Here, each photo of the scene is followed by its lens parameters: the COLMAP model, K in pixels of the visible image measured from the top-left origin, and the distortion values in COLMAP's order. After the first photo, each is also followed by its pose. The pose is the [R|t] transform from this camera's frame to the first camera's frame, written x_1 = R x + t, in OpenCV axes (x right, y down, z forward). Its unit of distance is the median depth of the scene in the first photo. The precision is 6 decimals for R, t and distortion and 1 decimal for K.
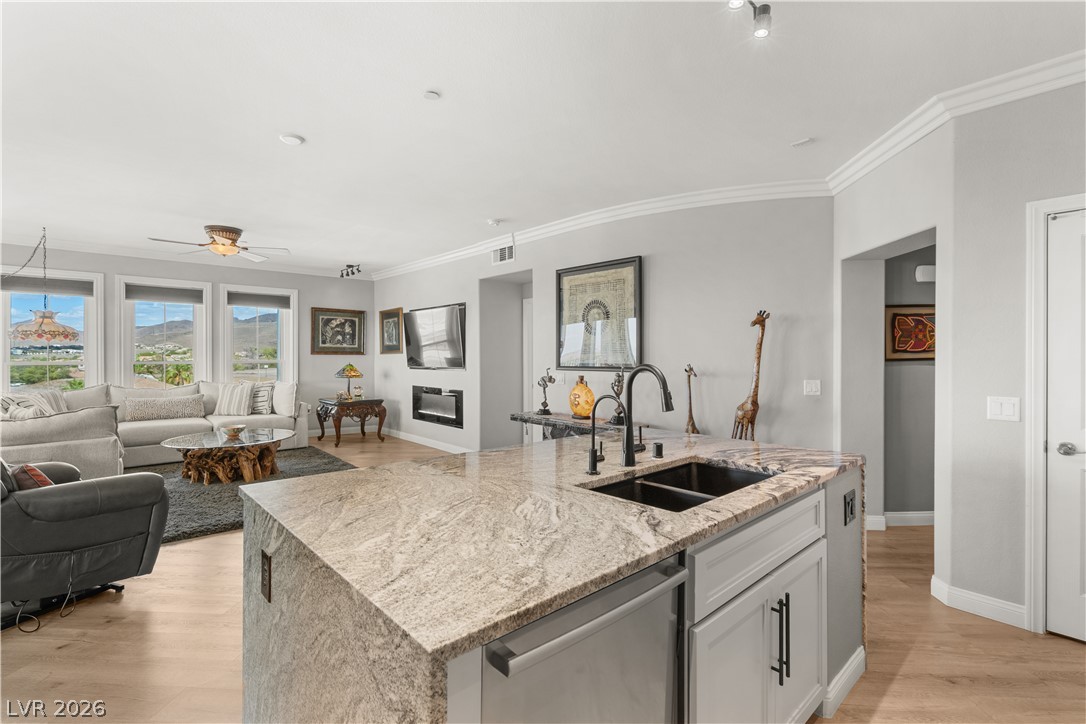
lens RADIAL K [[488.7, 0, 540.6], [0, 488.7, 357.8], [0, 0, 1]] dist [-0.000835, 0.000374]
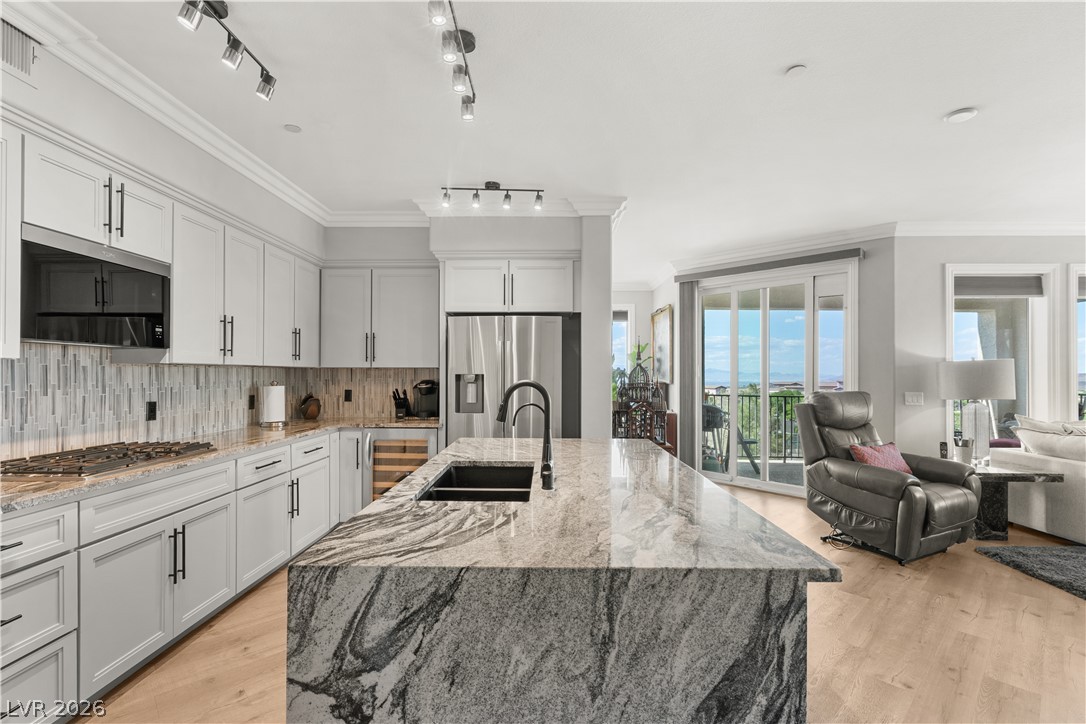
lens RADIAL K [[495.7, 0, 547.9], [0, 495.7, 371.5], [0, 0, 1]] dist [-0.002584, 0.000740]
pose [[-0.676344, -0.005739, -0.736563, 0.265793], [-0.005530, 0.999981, -0.002714, -0.001209], [0.736565, 0.002238, -0.676363, 0.476581]]
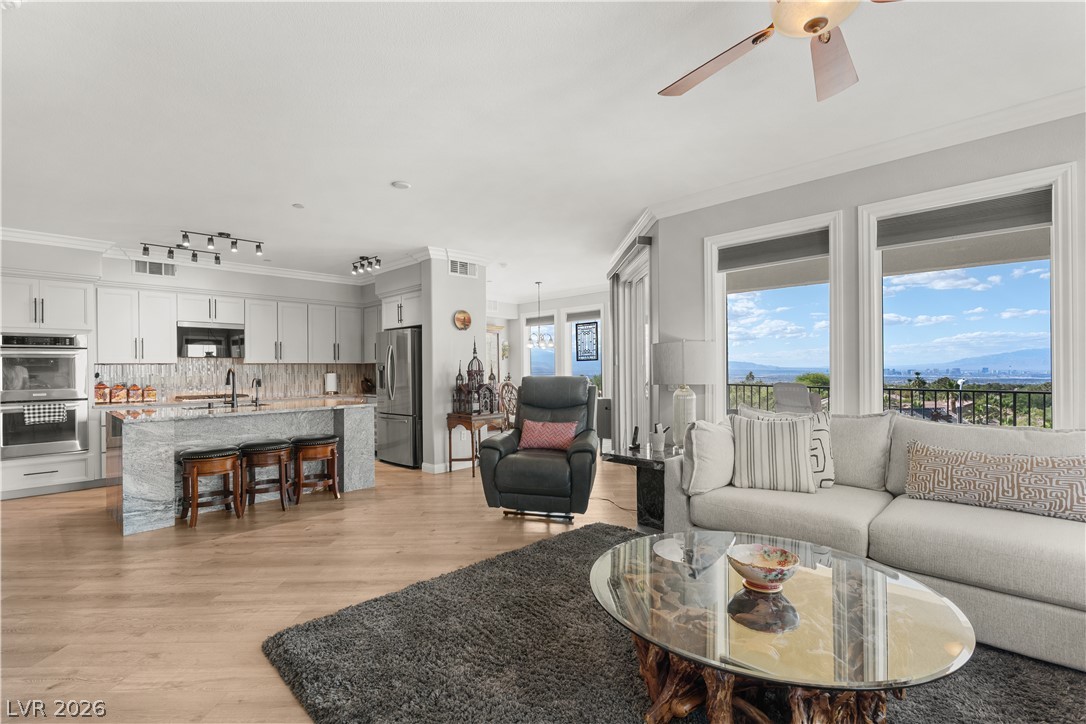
lens RADIAL K [[503.2, 0, 542.3], [0, 503.2, 367.8], [0, 0, 1]] dist [-0.002969, -0.000012]
pose [[-0.997917, 0.010172, -0.063706, -0.345986], [0.010126, 0.999948, 0.001042, 0.006910], [0.063713, 0.000395, -0.997968, 1.028468]]
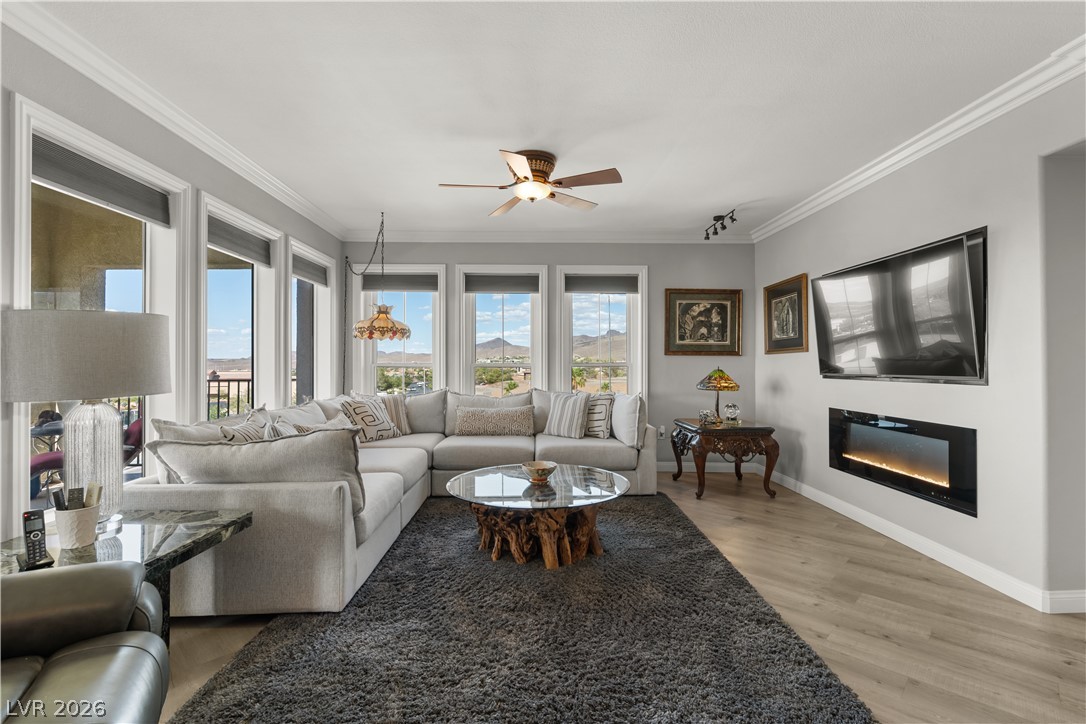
lens RADIAL K [[494.6, 0, 546.2], [0, 494.6, 361.2], [0, 0, 1]] dist [-0.003768, 0.001261]
pose [[0.764242, -0.003905, -0.644918, -0.162408], [-0.002130, 0.999961, -0.008578, 0.009683], [0.644926, 0.007929, 0.764204, 0.400351]]
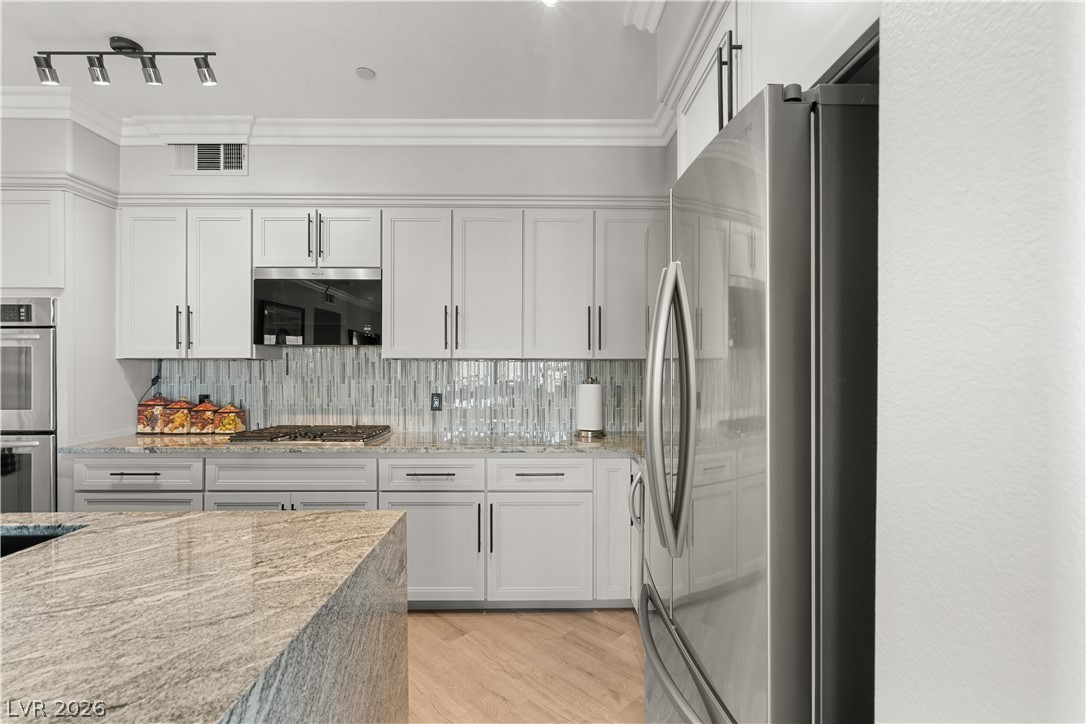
lens RADIAL K [[491.3, 0, 546.0], [0, 491.3, 365.8], [0, 0, 1]] dist [-0.002929, 0.000504]
pose [[-0.748980, -0.000822, 0.662593, -0.204521], [0.000093, 0.999999, 0.001346, -0.001262], [-0.662593, 0.001069, -0.748979, 0.216565]]
